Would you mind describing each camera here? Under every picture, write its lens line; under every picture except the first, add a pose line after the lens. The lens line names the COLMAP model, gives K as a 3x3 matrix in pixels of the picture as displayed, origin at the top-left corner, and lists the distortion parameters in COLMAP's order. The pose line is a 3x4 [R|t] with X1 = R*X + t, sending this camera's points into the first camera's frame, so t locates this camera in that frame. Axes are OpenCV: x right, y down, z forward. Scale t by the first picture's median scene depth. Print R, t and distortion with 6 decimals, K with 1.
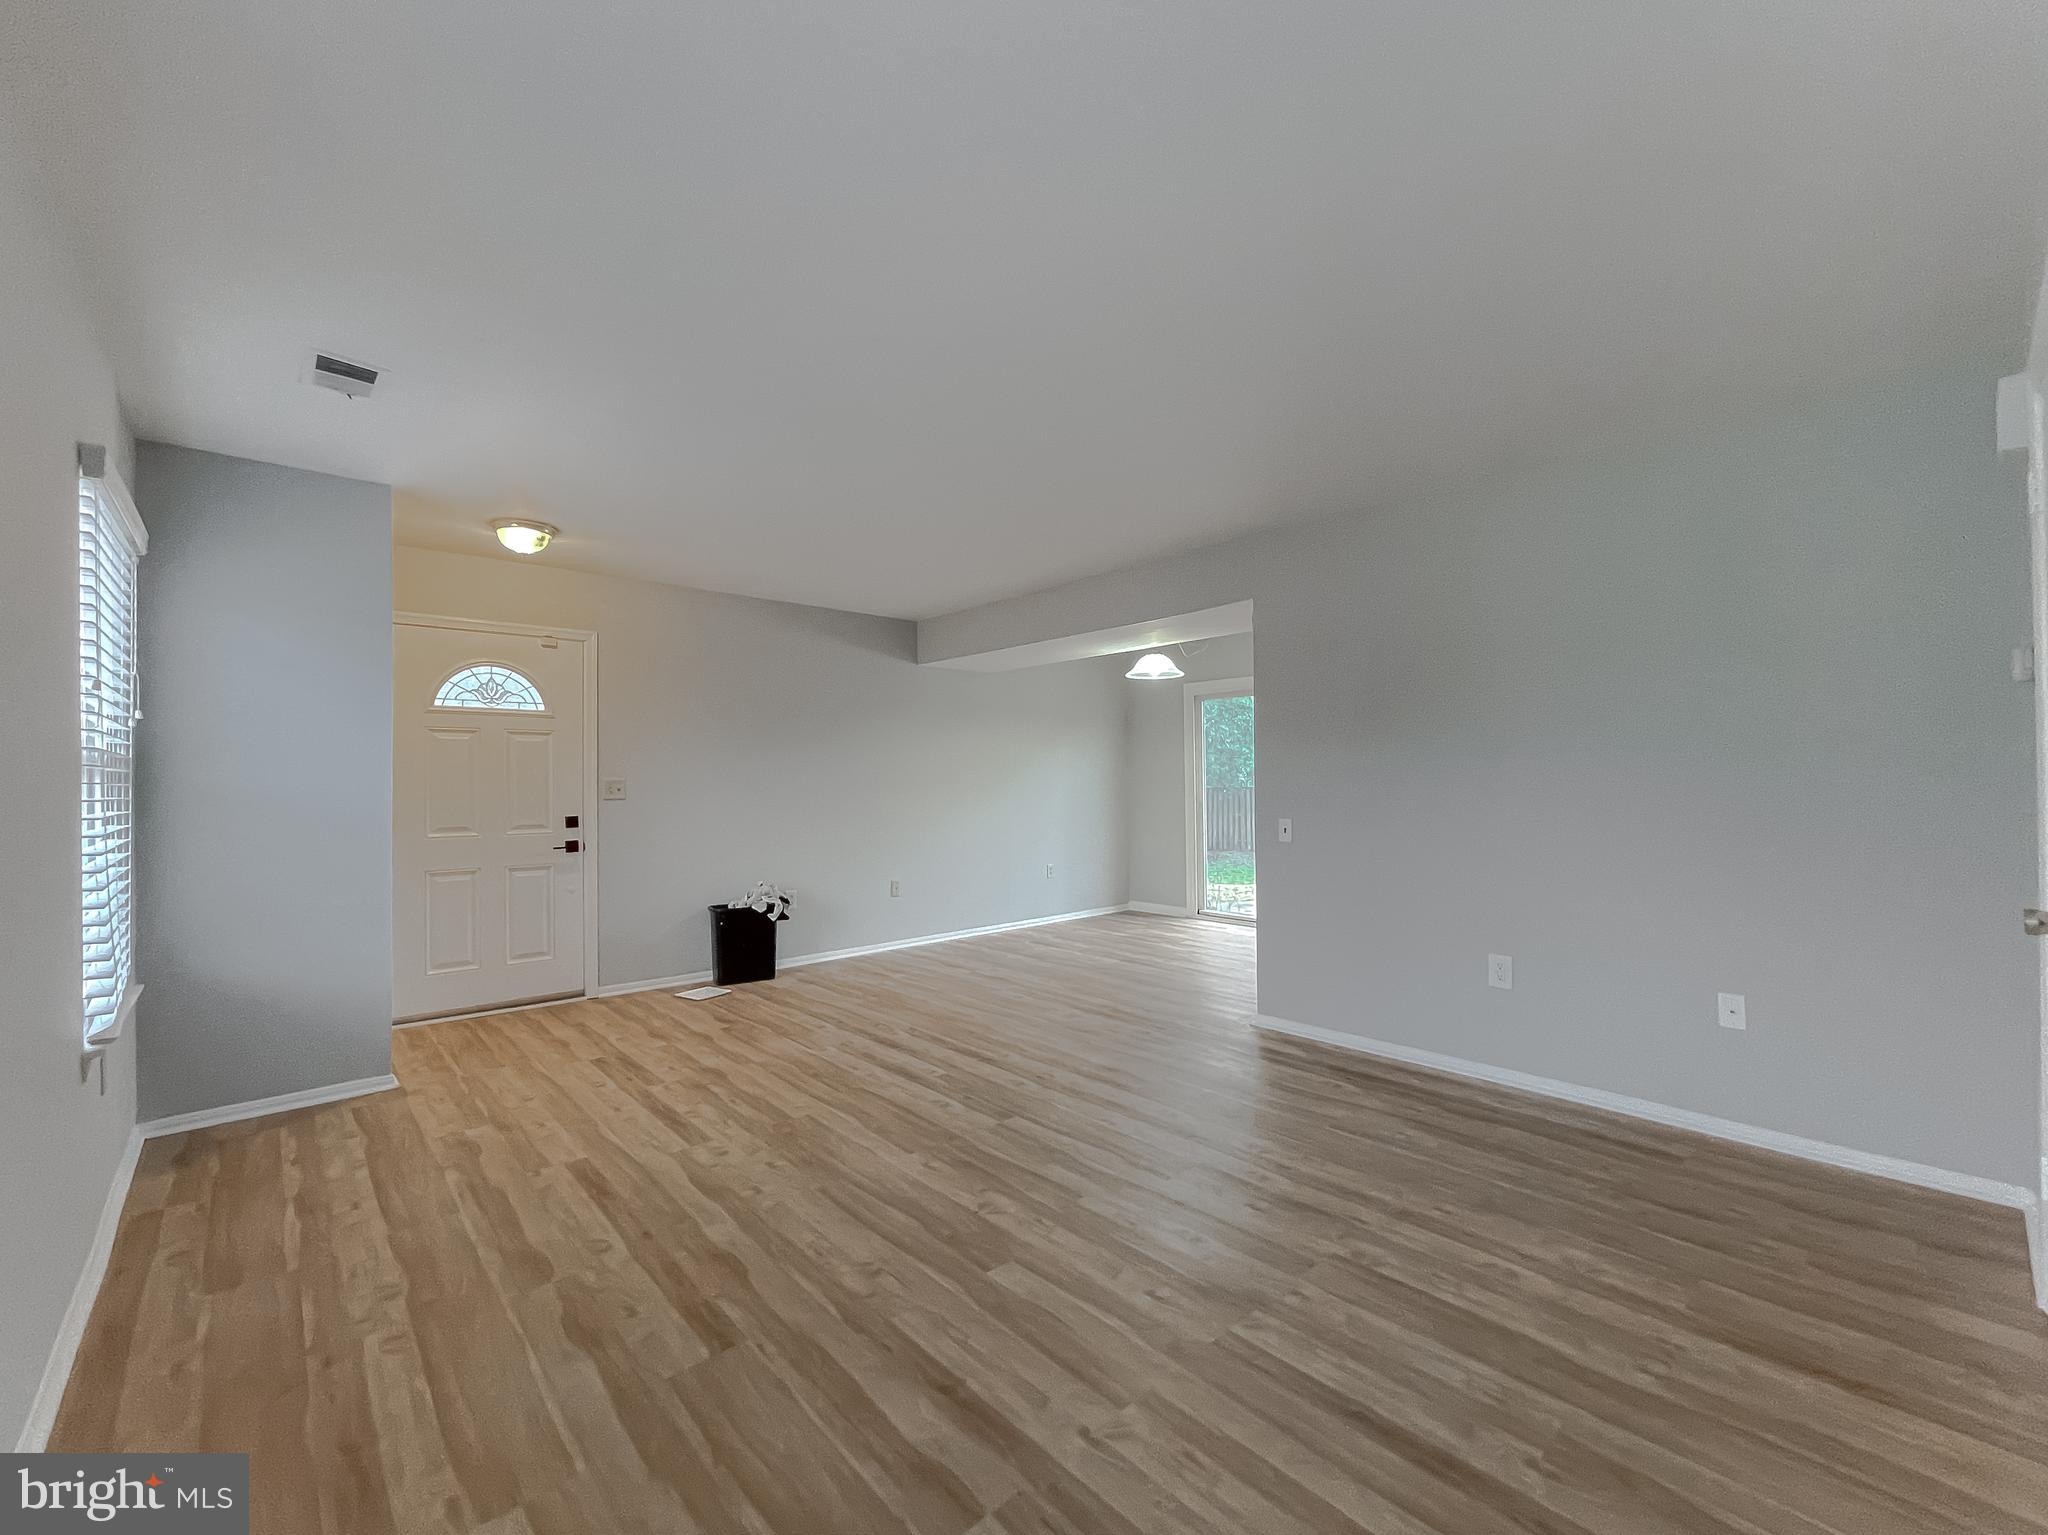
lens RADIAL K [[853.5, 0, 1014.9], [0, 853.5, 775.9], [0, 0, 1]] dist [-0.000628, 0.000413]
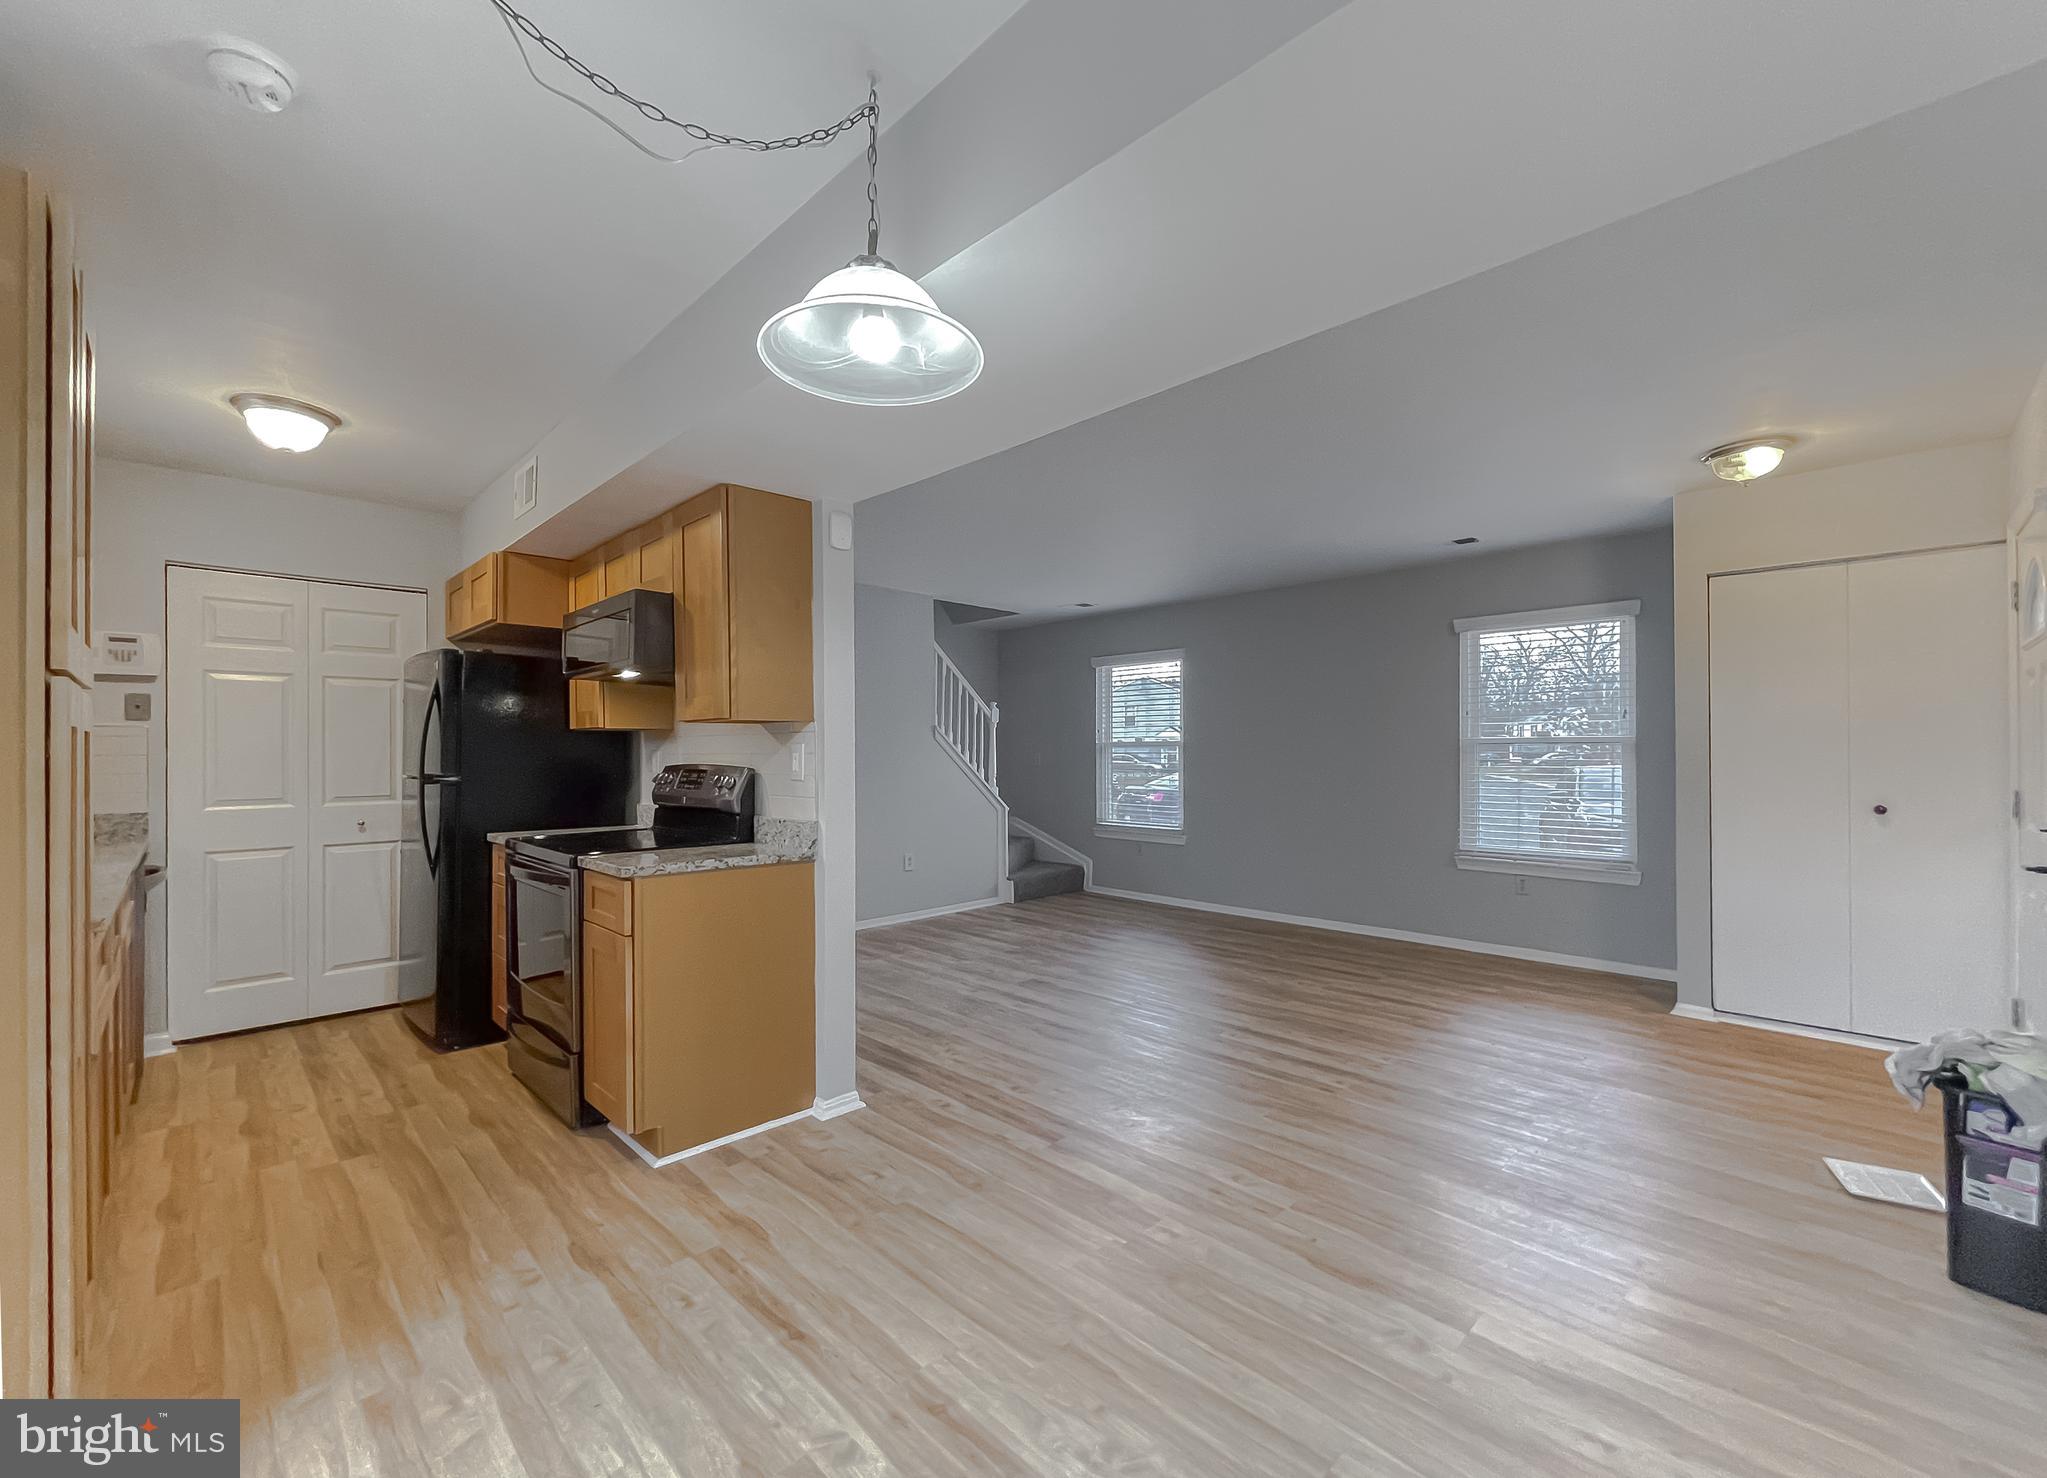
lens RADIAL K [[836.8, 0, 1025.6], [0, 836.8, 748.1], [0, 0, 1]] dist [-0.000347, 0.000134]
pose [[-0.997940, 0.011537, -0.063109, 0.259700], [0.012298, 0.999856, -0.011677, 0.005875], [0.062965, -0.012429, -0.997938, 2.415508]]
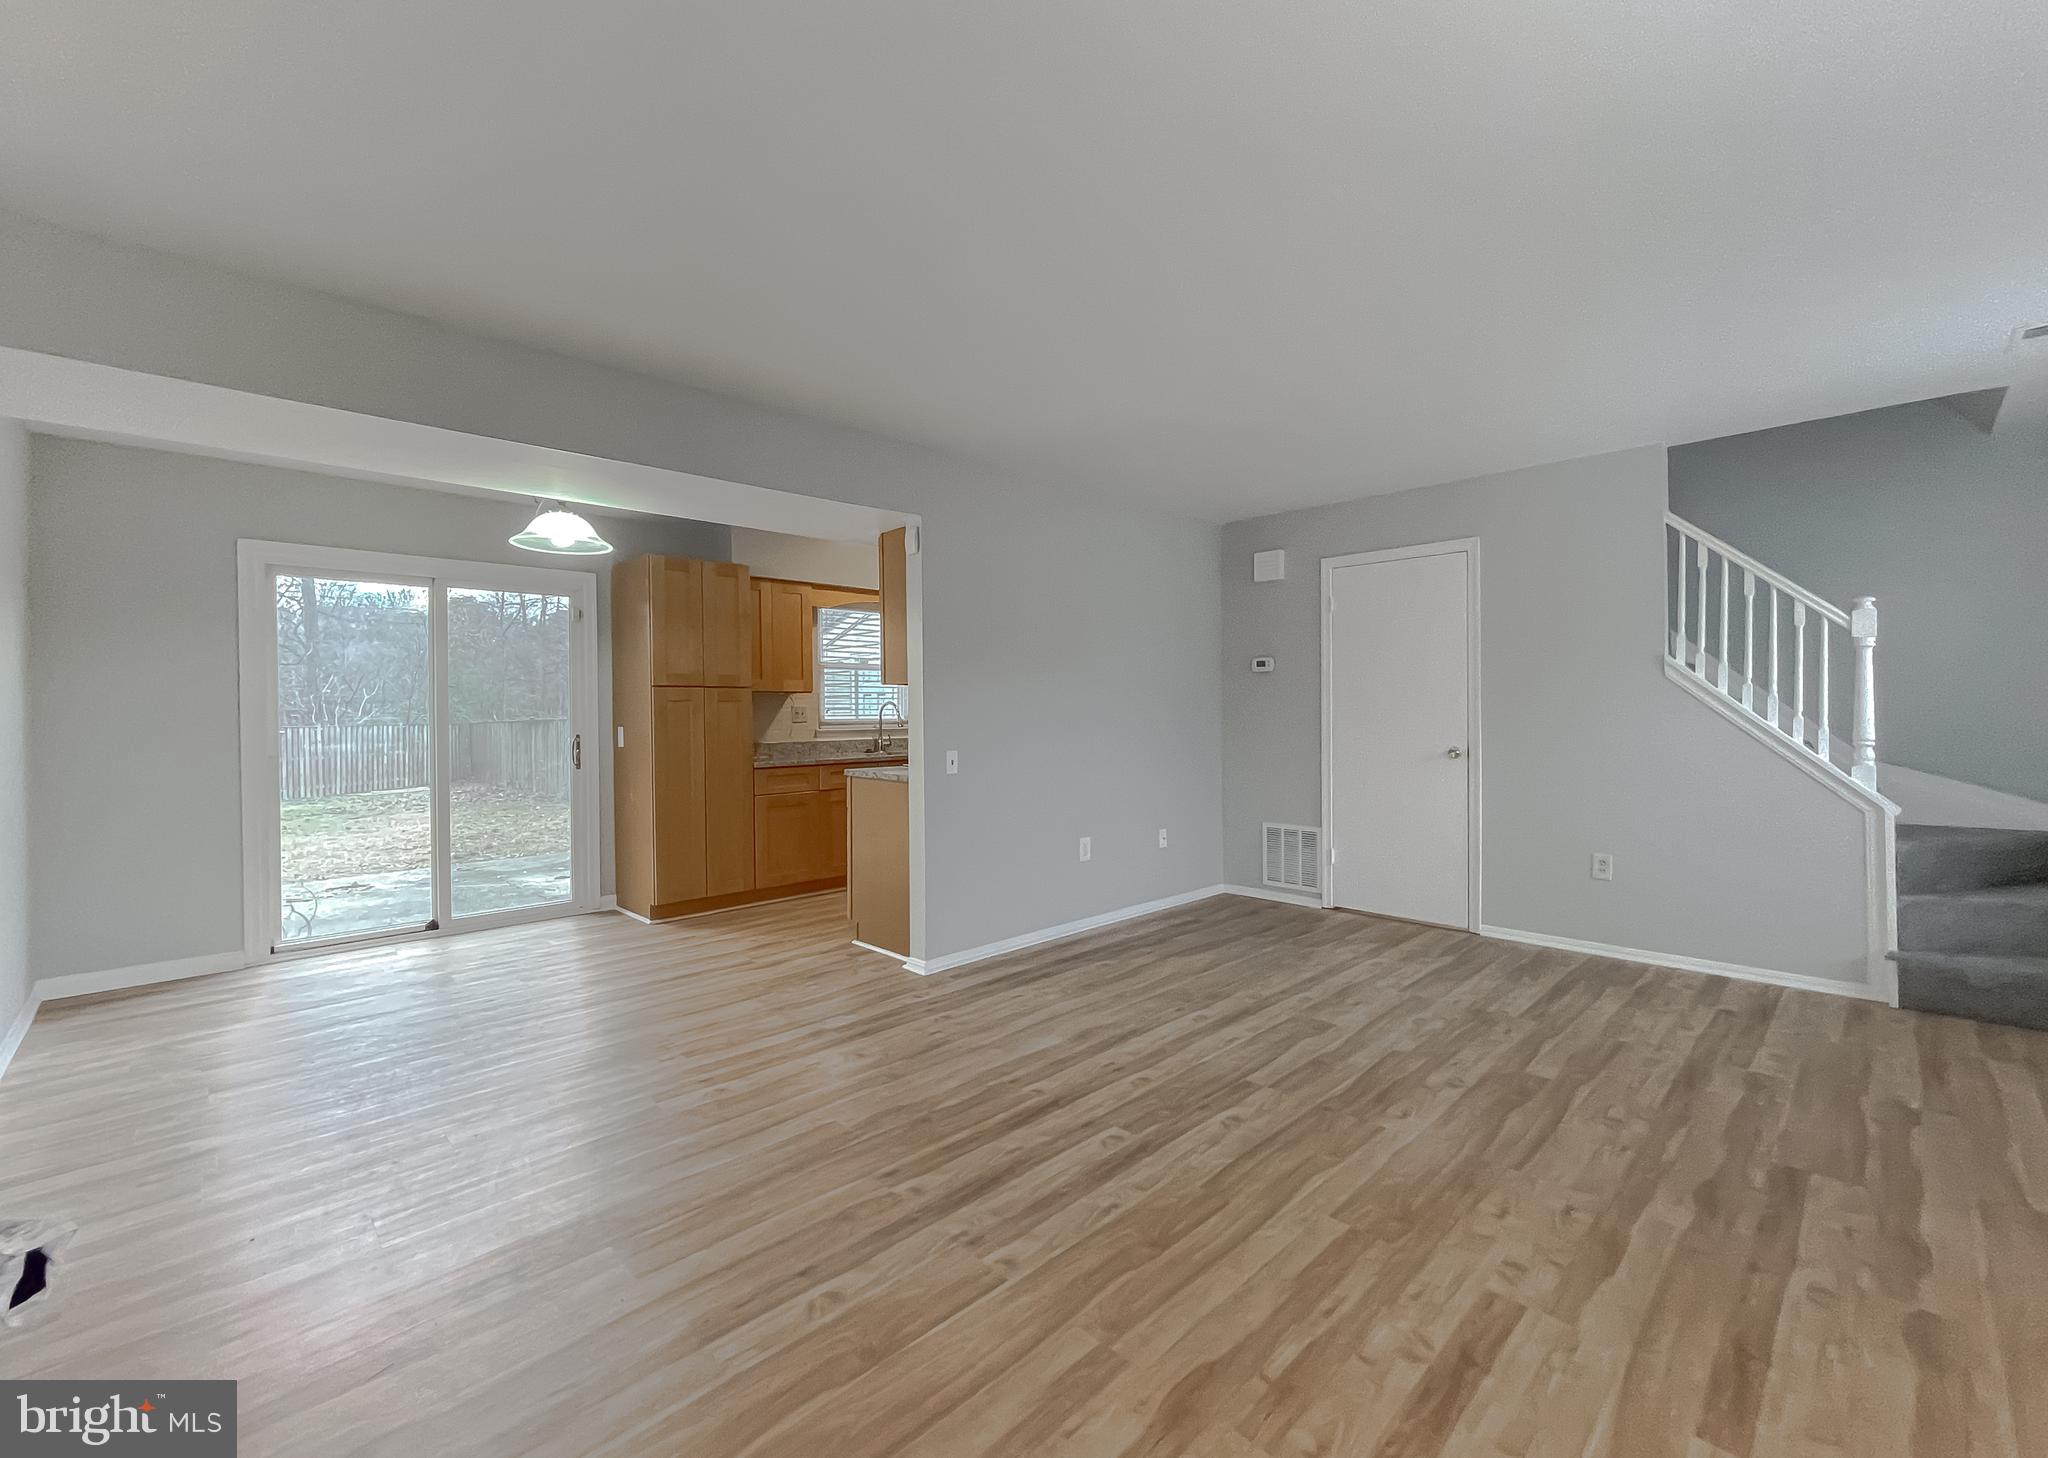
lens RADIAL K [[852.3, 0, 1026.7], [0, 852.3, 718.0], [0, 0, 1]] dist [0.000633, 0.000730]
pose [[-0.051538, 0.000790, 0.998671, -0.923590], [0.000930, 0.999999, -0.000743, 0.018132], [-0.998671, 0.000890, -0.051538, 1.328372]]
